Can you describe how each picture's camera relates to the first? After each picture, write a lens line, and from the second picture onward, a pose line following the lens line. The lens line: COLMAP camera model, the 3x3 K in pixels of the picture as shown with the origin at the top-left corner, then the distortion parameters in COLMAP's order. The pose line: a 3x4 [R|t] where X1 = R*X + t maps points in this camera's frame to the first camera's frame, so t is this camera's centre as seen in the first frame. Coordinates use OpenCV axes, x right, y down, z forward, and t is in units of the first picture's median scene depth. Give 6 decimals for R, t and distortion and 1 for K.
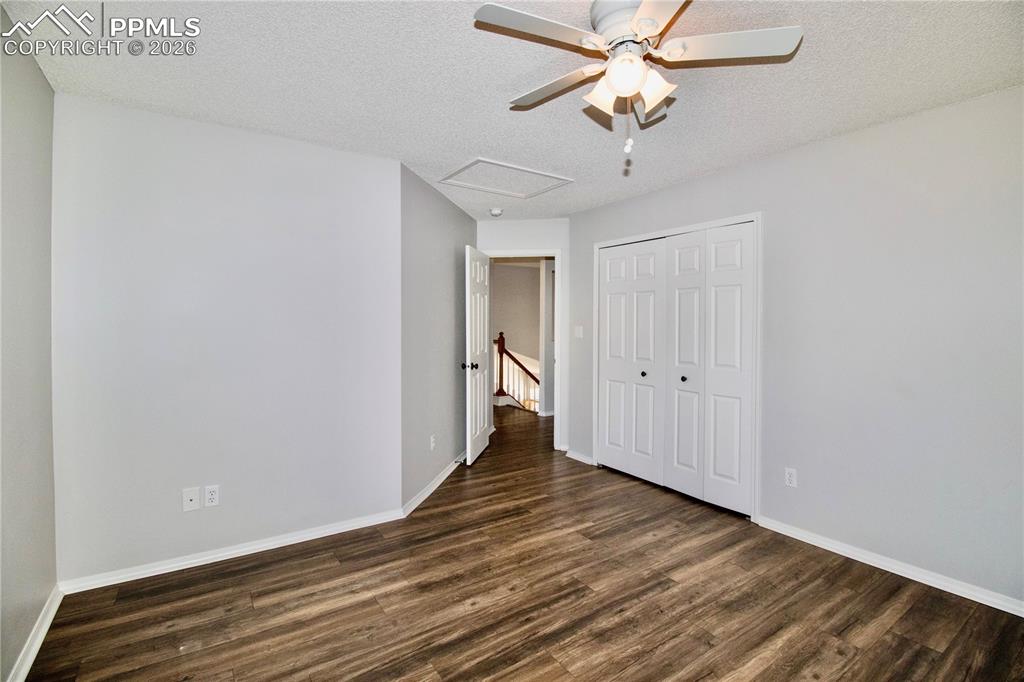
lens RADIAL K [[471.0, 0, 526.1], [0, 471.0, 330.3], [0, 0, 1]] dist [0.001052, -0.014899]
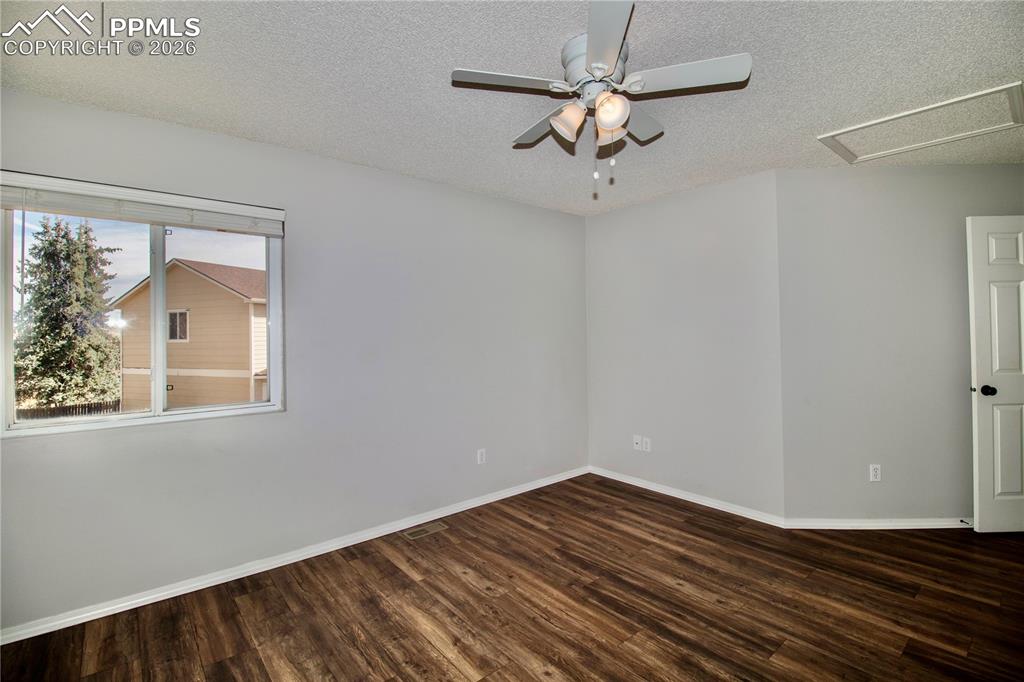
lens RADIAL K [[471.0, 0, 526.1], [0, 471.0, 330.3], [0, 0, 1]] dist [0.001052, -0.014899]
pose [[0.106624, -0.008516, -0.994263, 0.892335], [-0.002058, 0.999959, -0.008786, -0.006627], [0.994297, 0.002983, 0.106602, 0.484506]]
